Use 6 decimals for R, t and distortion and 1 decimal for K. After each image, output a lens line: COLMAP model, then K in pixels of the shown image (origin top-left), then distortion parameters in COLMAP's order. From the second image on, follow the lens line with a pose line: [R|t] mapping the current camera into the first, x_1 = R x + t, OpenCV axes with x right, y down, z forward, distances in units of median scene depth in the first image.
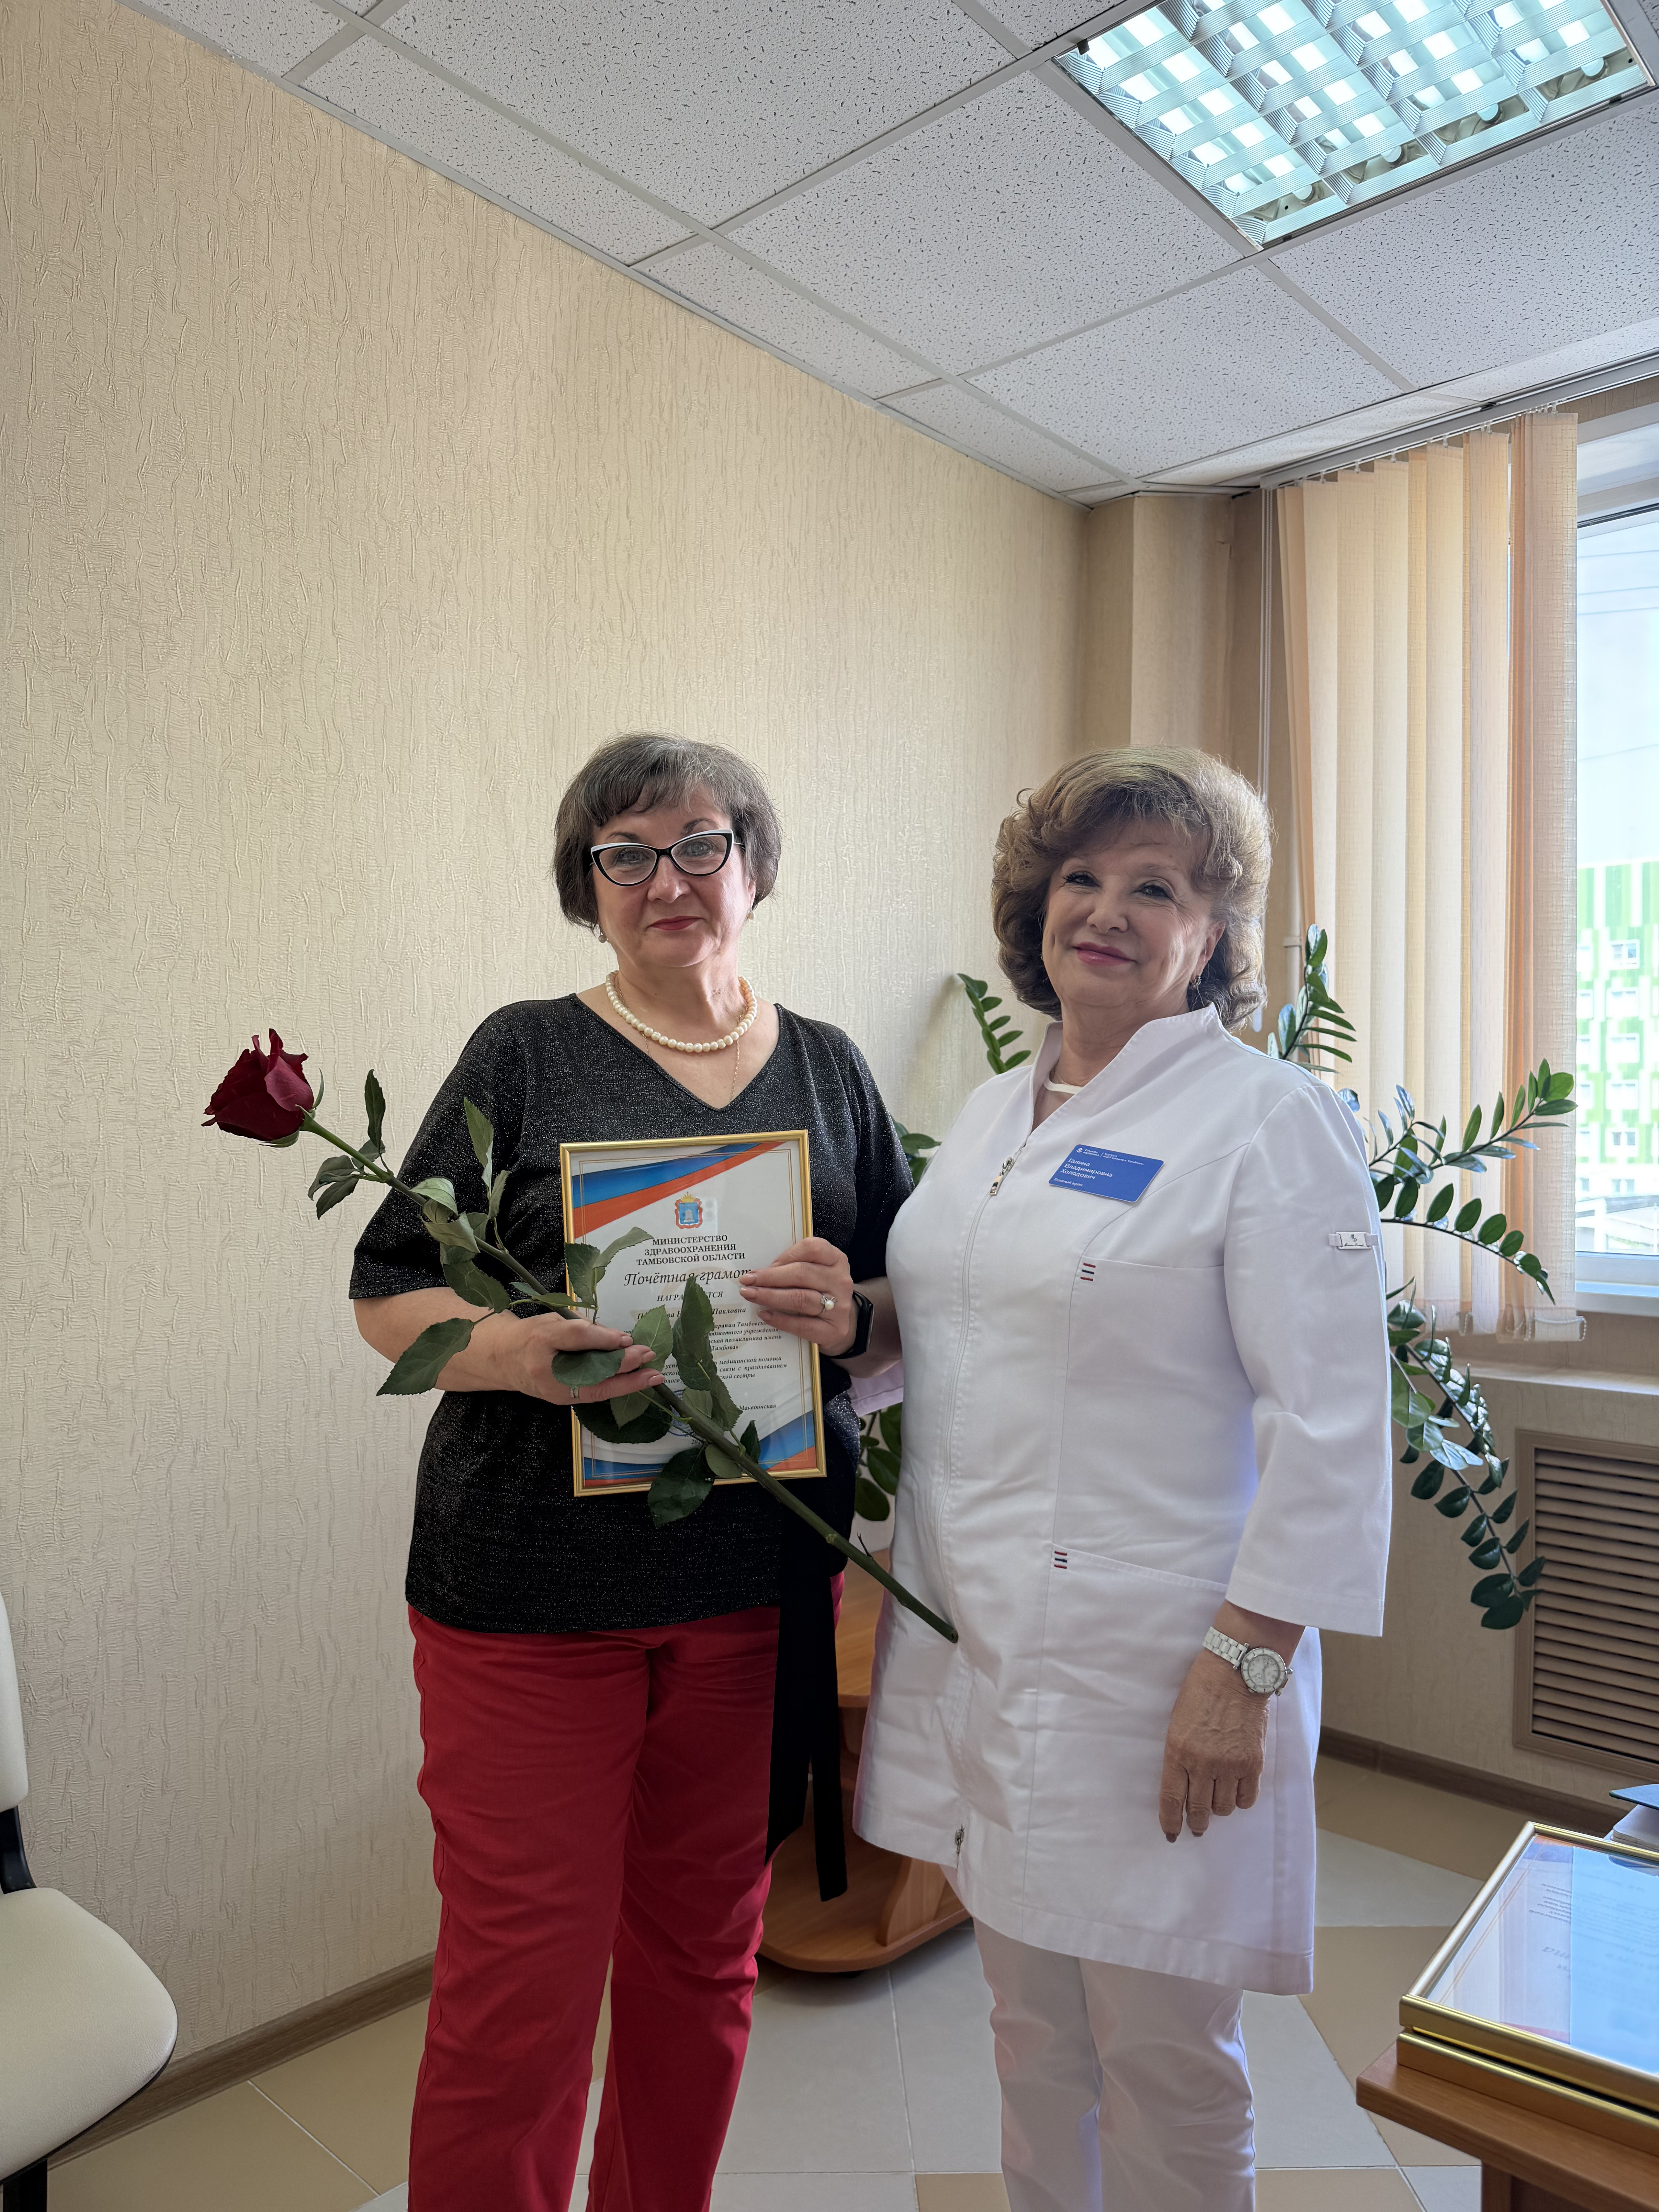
lens RADIAL K [[1546.1, 0, 839.0], [0, 1546.1, 1122.8], [0, 0, 1]] dist [-0.009433, -0.009303]
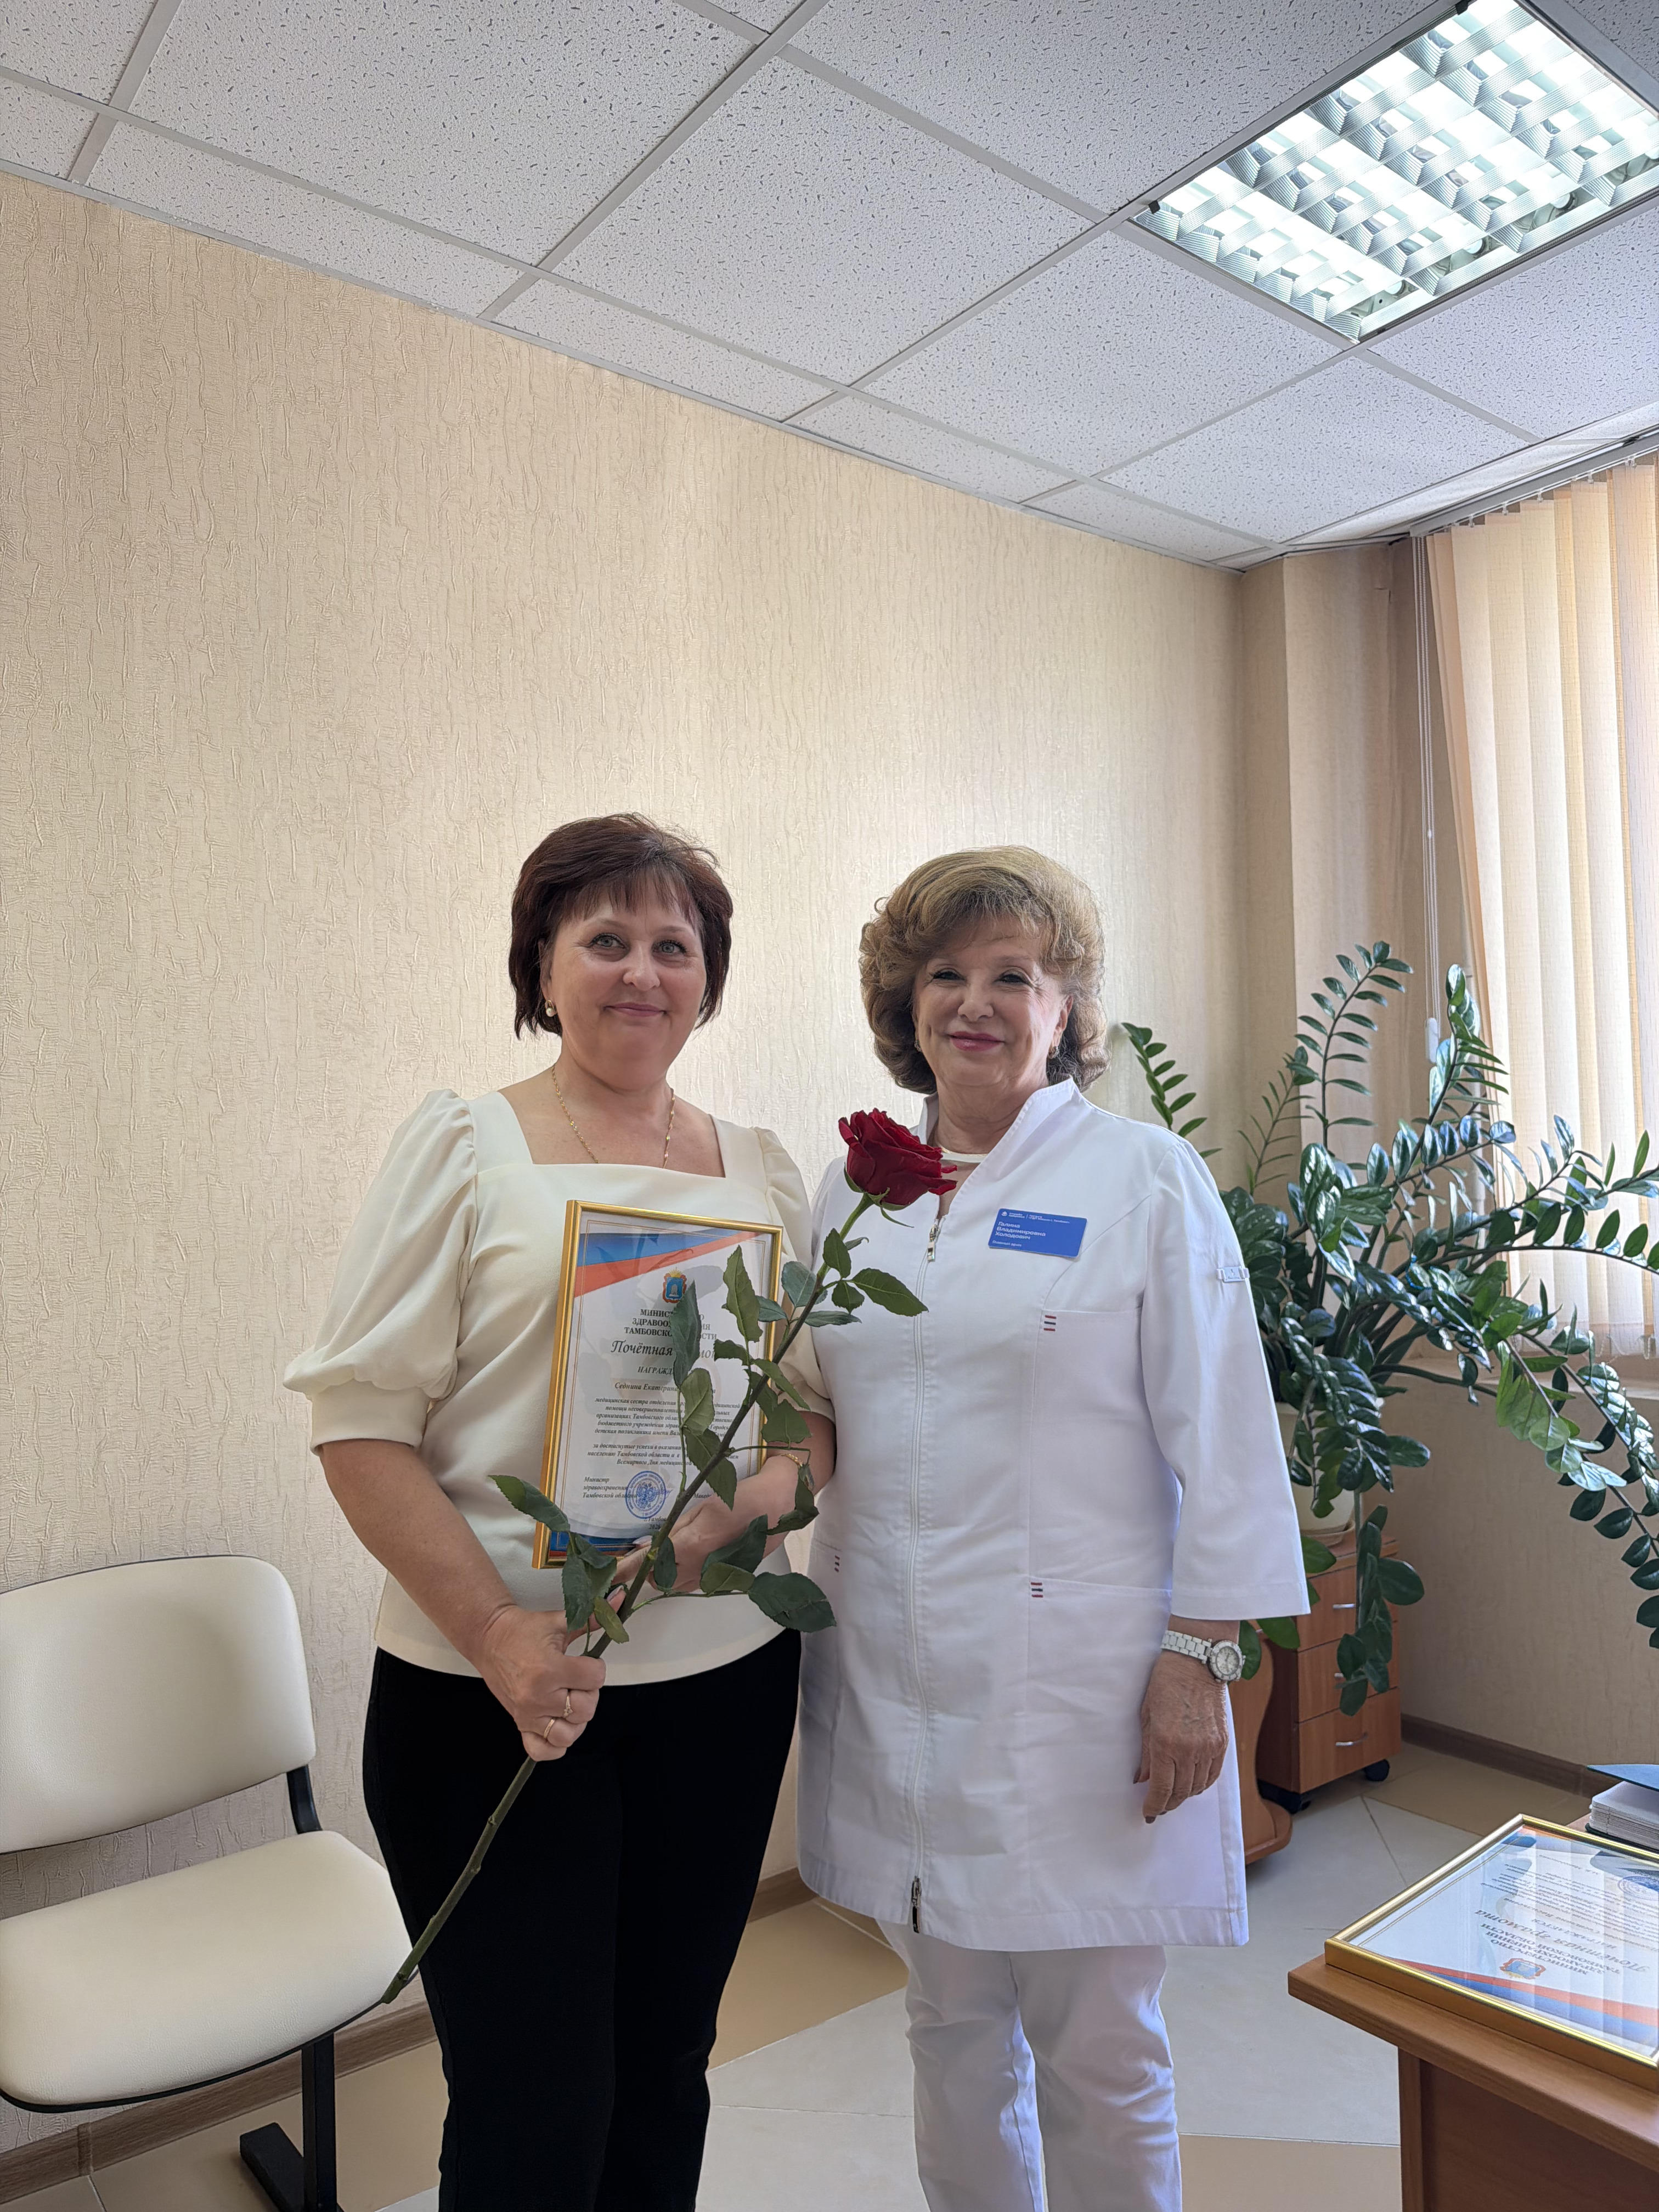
lens RADIAL K [[1546.1, 0, 831.0], [0, 1546.1, 1116.7], [0, 0, 1]] dist [-0.009433, -0.009303]
pose [[0.984518, -0.040525, -0.170536, 0.073423], [0.036540, 0.998982, -0.026438, -0.015943], [0.171434, 0.019797, 0.984997, -0.102395]]
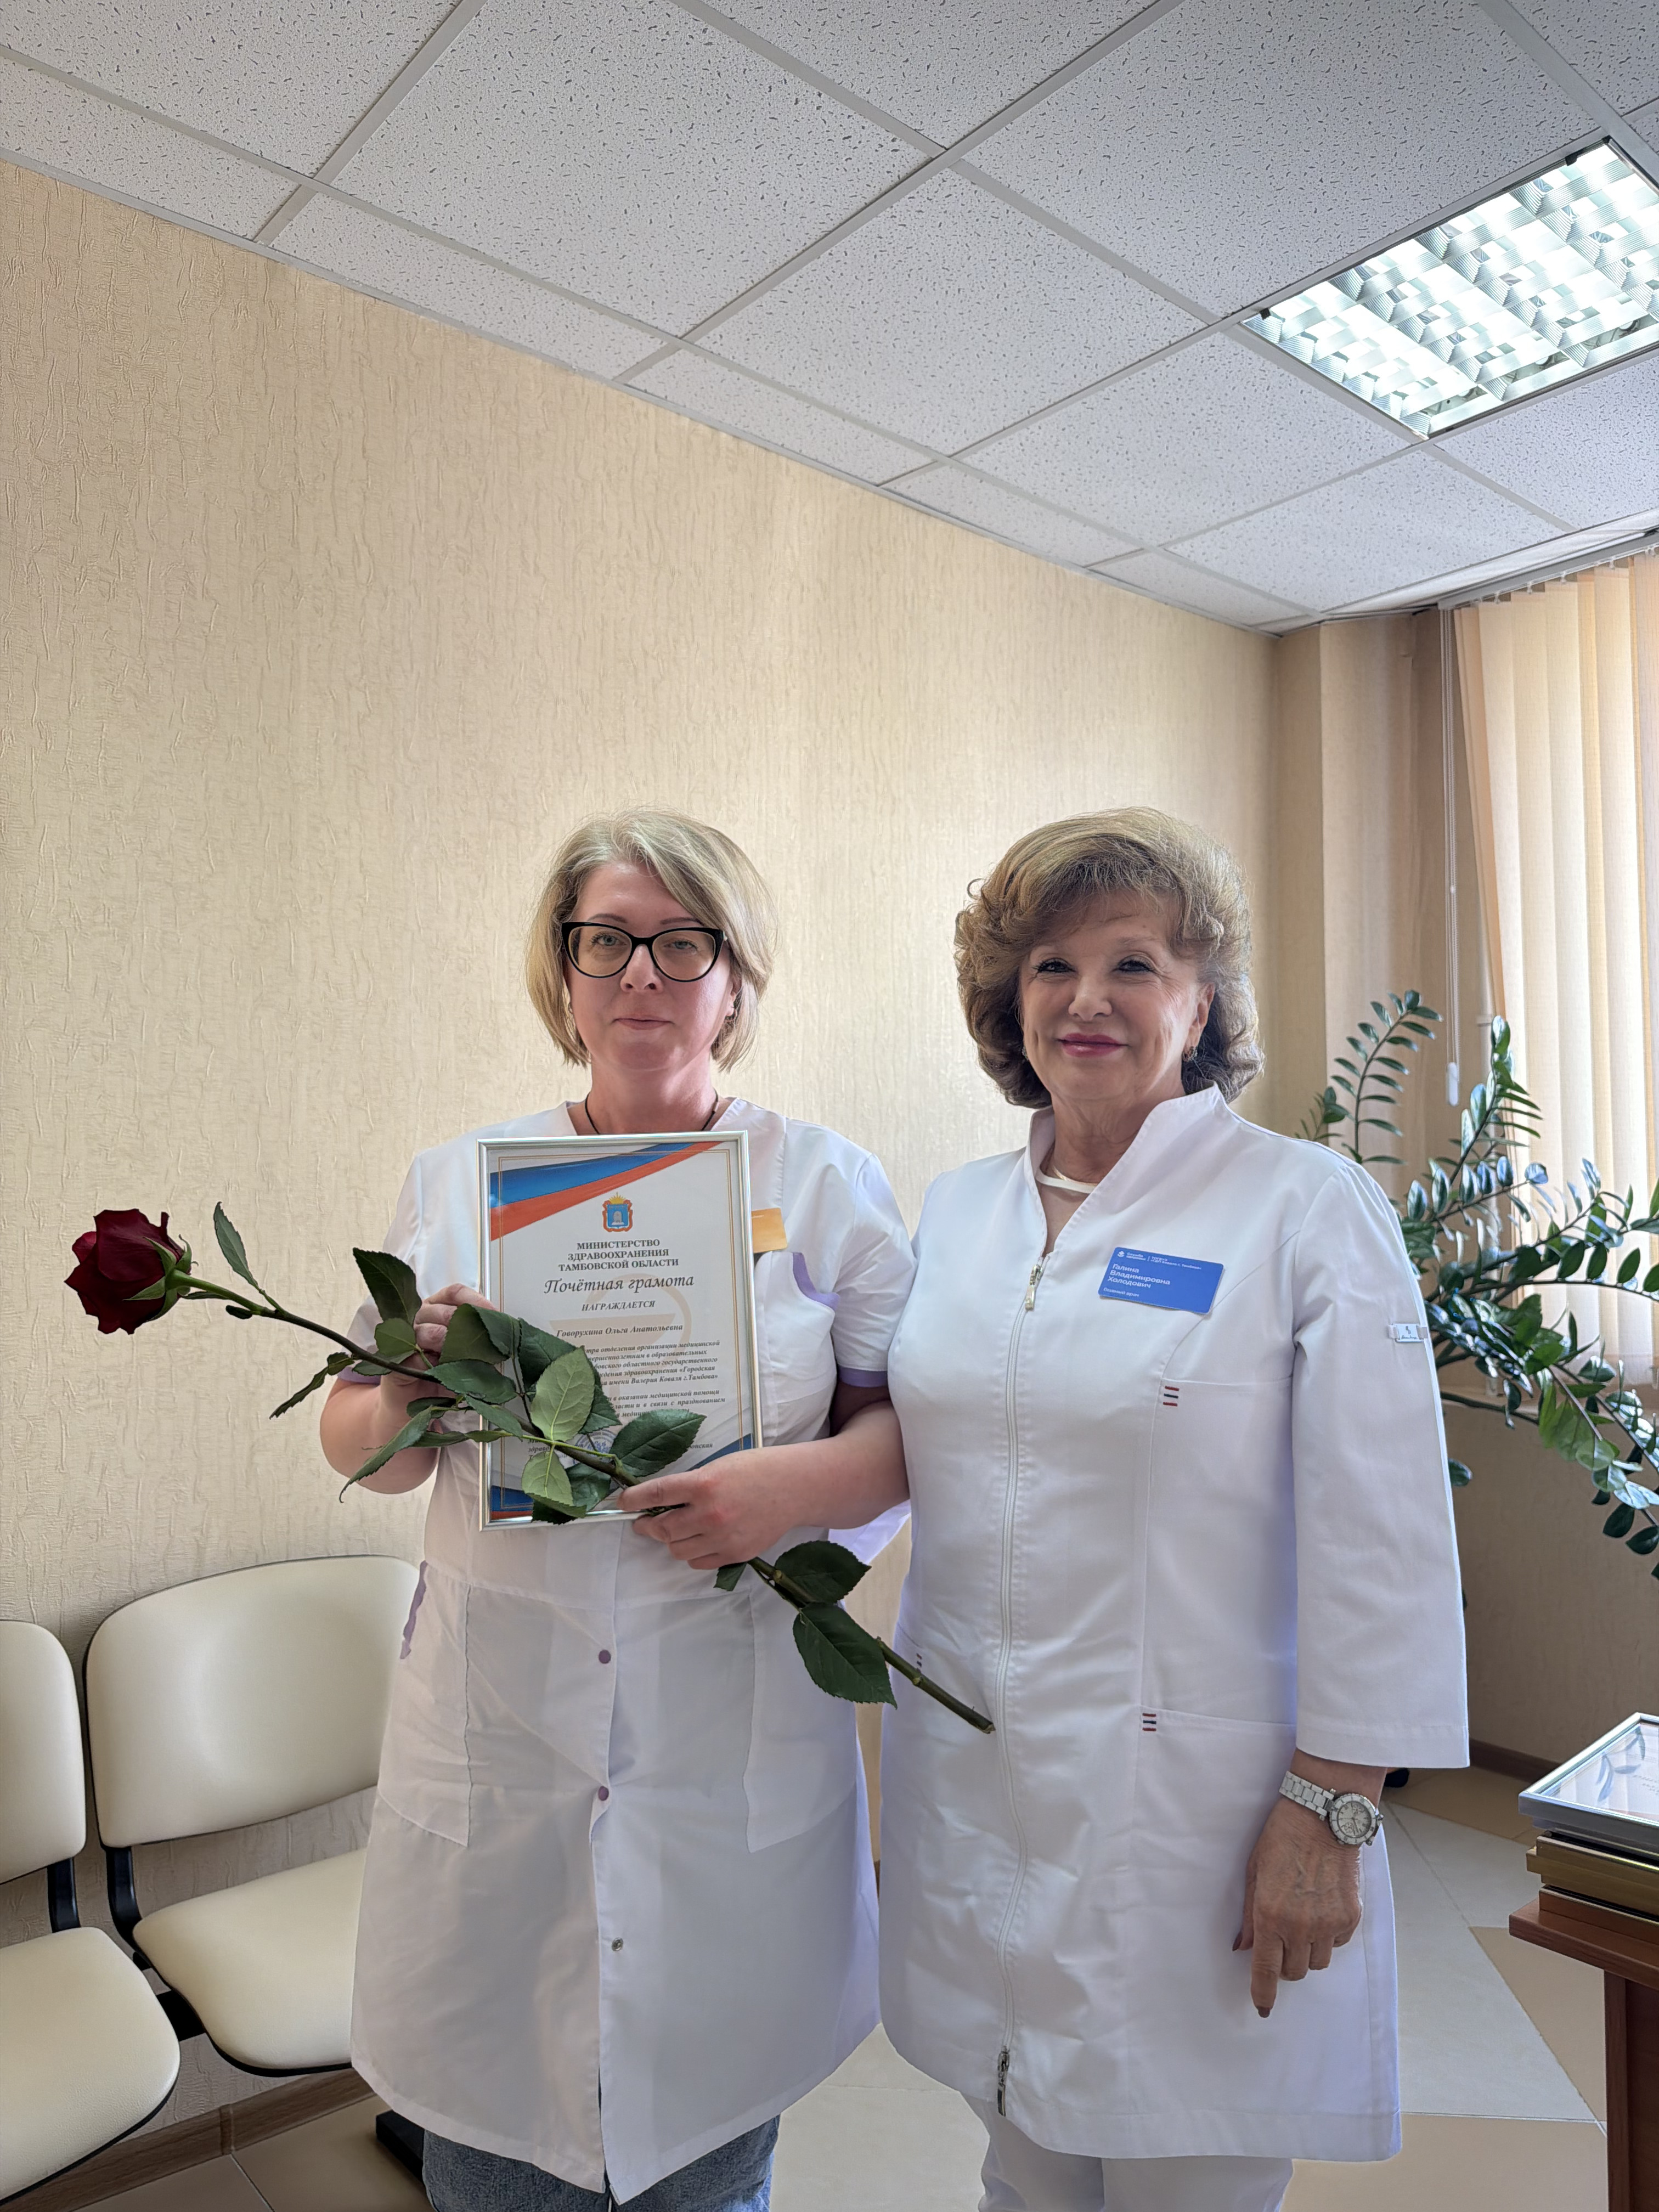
lens RADIAL K [[1546.1, 0, 837.6], [0, 1546.1, 1112.6], [0, 0, 1]] dist [-0.009433, -0.009303]
pose [[0.991962, -0.020608, -0.124850, -0.029206], [0.015489, 0.999005, -0.041831, -0.022159], [0.125587, 0.039561, 0.991293, -0.175036]]
